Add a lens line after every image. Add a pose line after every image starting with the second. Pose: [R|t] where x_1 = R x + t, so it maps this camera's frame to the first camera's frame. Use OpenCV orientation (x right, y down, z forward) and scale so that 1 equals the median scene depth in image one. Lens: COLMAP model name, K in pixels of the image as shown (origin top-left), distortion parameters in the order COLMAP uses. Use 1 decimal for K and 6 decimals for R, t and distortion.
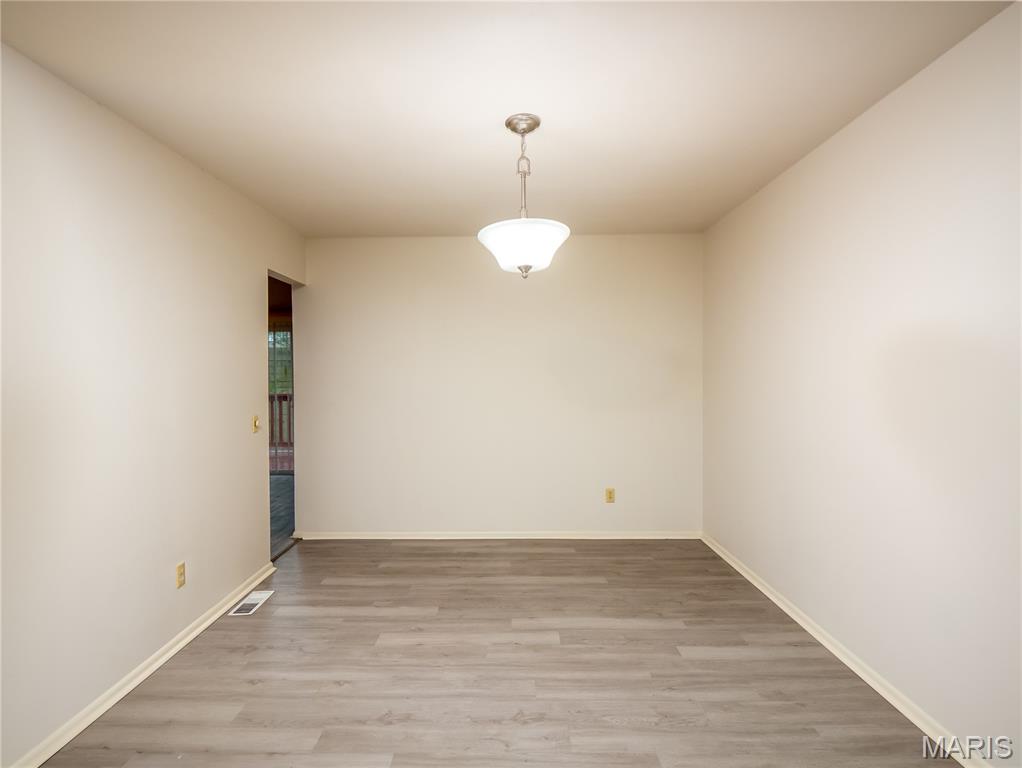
lens RADIAL K [[558.9, 0, 511.1], [0, 558.9, 380.6], [0, 0, 1]] dist [-0.011117, -0.002544]
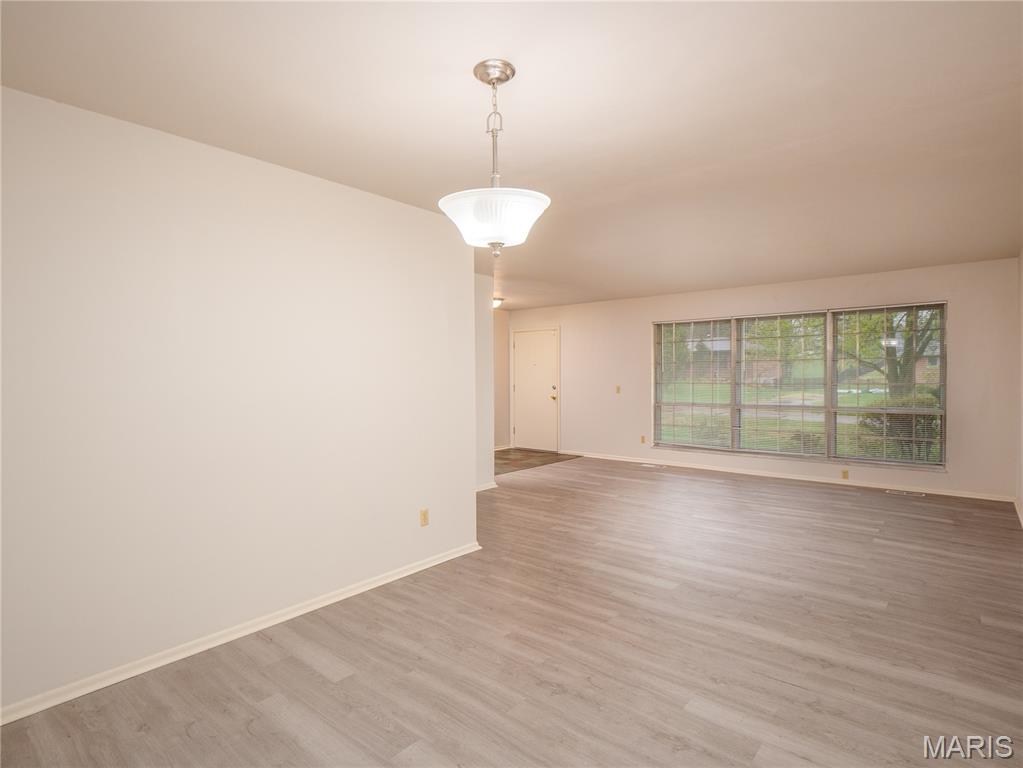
lens RADIAL K [[559.5, 0, 494.9], [0, 559.5, 375.5], [0, 0, 1]] dist [-0.011117, -0.002544]
pose [[-0.758266, 0.008207, 0.651893, -0.554774], [0.024524, 0.999572, 0.015941, -0.017790], [-0.651484, 0.028075, -0.758143, 1.750440]]
